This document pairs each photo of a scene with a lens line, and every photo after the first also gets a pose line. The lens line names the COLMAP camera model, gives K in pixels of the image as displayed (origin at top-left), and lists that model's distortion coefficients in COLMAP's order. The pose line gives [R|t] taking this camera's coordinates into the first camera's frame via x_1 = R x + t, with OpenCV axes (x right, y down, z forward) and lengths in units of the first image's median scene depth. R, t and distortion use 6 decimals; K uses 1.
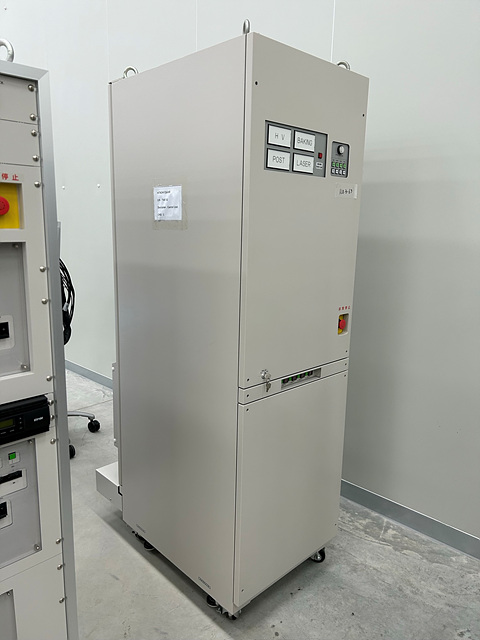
lens RADIAL K [[483.0, 0, 251.7], [0, 483.0, 306.6], [0, 0, 1]] dist [0.058151, -0.062624]
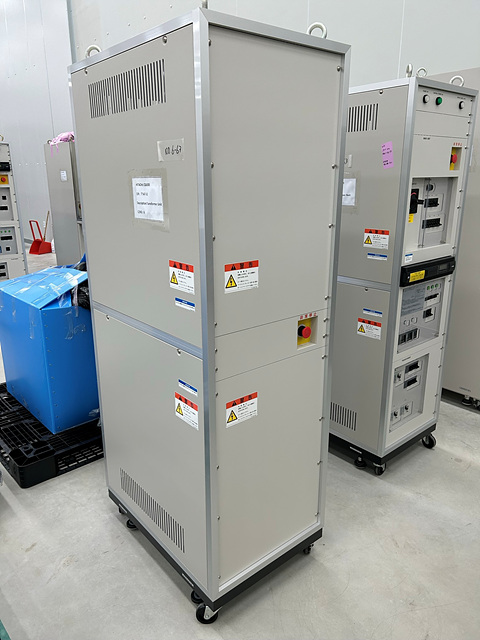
lens RADIAL K [[483.0, 0, 245.0], [0, 483.0, 313.3], [0, 0, 1]] dist [0.058151, -0.062624]
pose [[0.997206, -0.009580, -0.074090, -0.828288], [0.016479, 0.995523, 0.093074, 0.159163], [0.072867, -0.094035, 0.992899, -0.790510]]
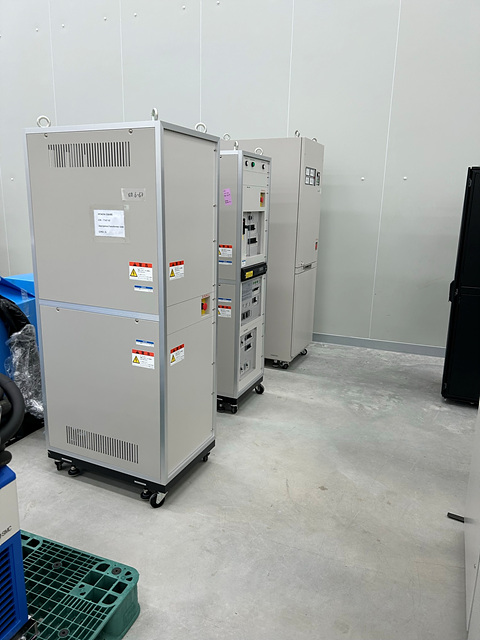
lens RADIAL K [[483.0, 0, 227.4], [0, 483.0, 321.9], [0, 0, 1]] dist [0.058151, -0.062624]
pose [[0.938379, -0.097283, 0.331635, -1.248841], [0.077512, 0.994362, 0.072364, 0.234846], [-0.336805, -0.042199, 0.940628, -1.338197]]
